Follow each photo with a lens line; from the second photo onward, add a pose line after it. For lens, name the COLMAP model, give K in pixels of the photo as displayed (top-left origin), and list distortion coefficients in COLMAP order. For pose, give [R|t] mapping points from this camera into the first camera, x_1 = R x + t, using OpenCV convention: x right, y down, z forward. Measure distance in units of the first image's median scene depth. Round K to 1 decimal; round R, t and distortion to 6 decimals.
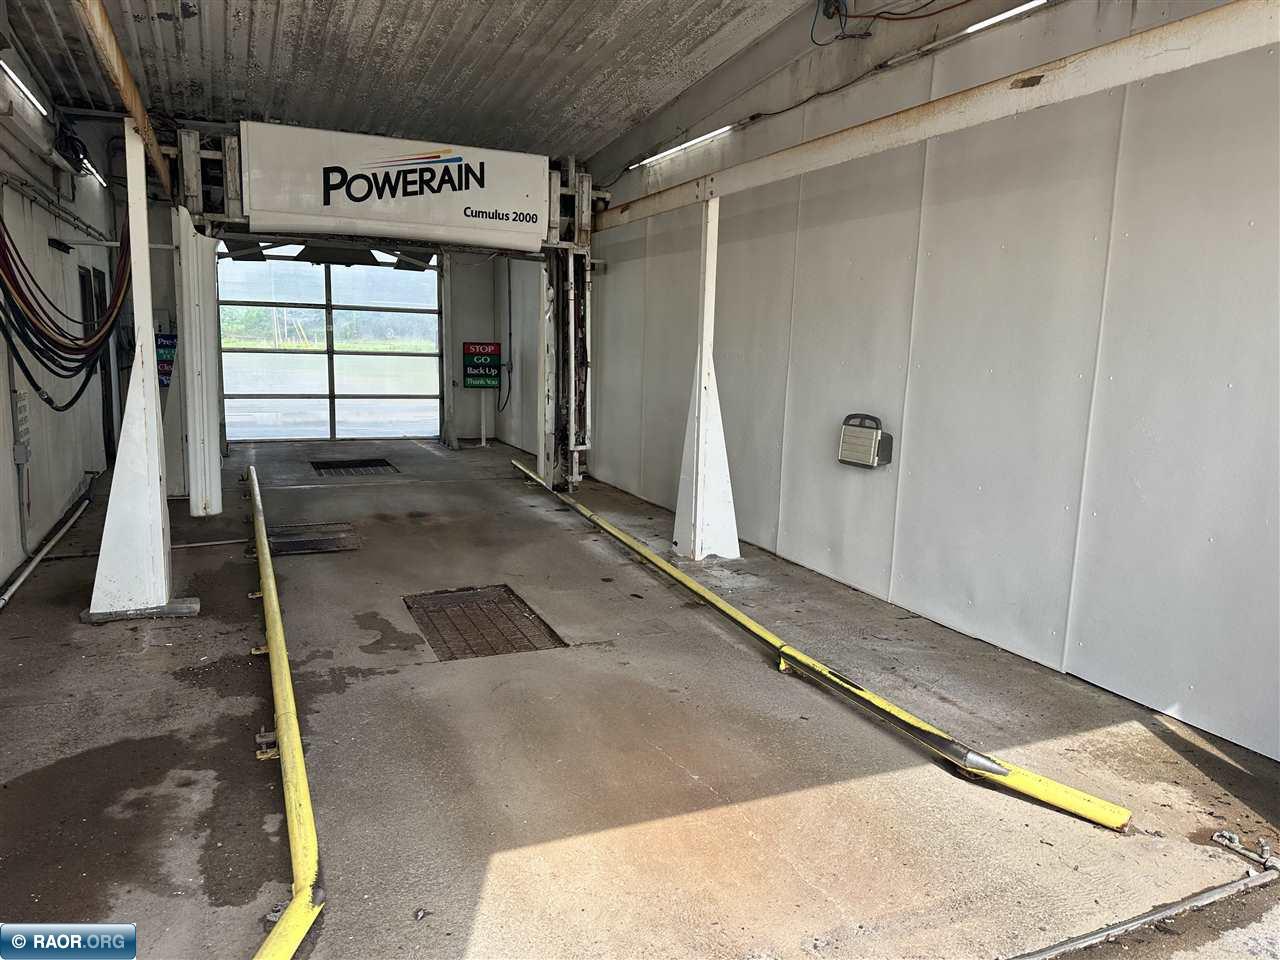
lens RADIAL K [[892.7, 0, 636.8], [0, 892.7, 480.3], [0, 0, 1]] dist [0.039514, -0.039320]
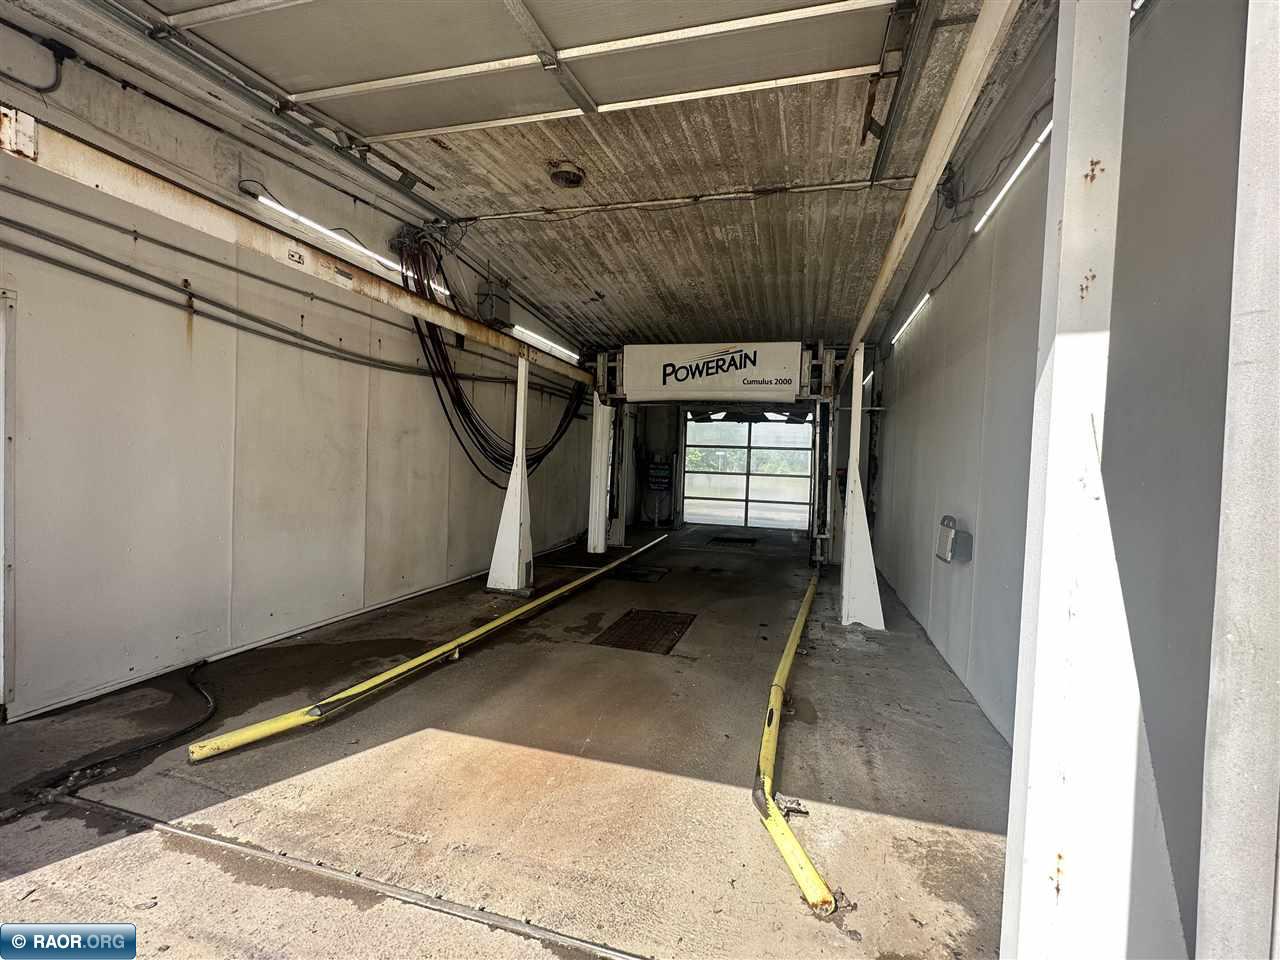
lens RADIAL K [[572.1, 0, 643.4], [0, 572.1, 470.0], [0, 0, 1]] dist [-0.003425, 0.000756]
pose [[0.771044, 0.009110, -0.636717, 0.351281], [-0.114629, 0.985549, -0.124712, 0.005740], [0.626380, 0.169144, 0.760946, 0.144901]]
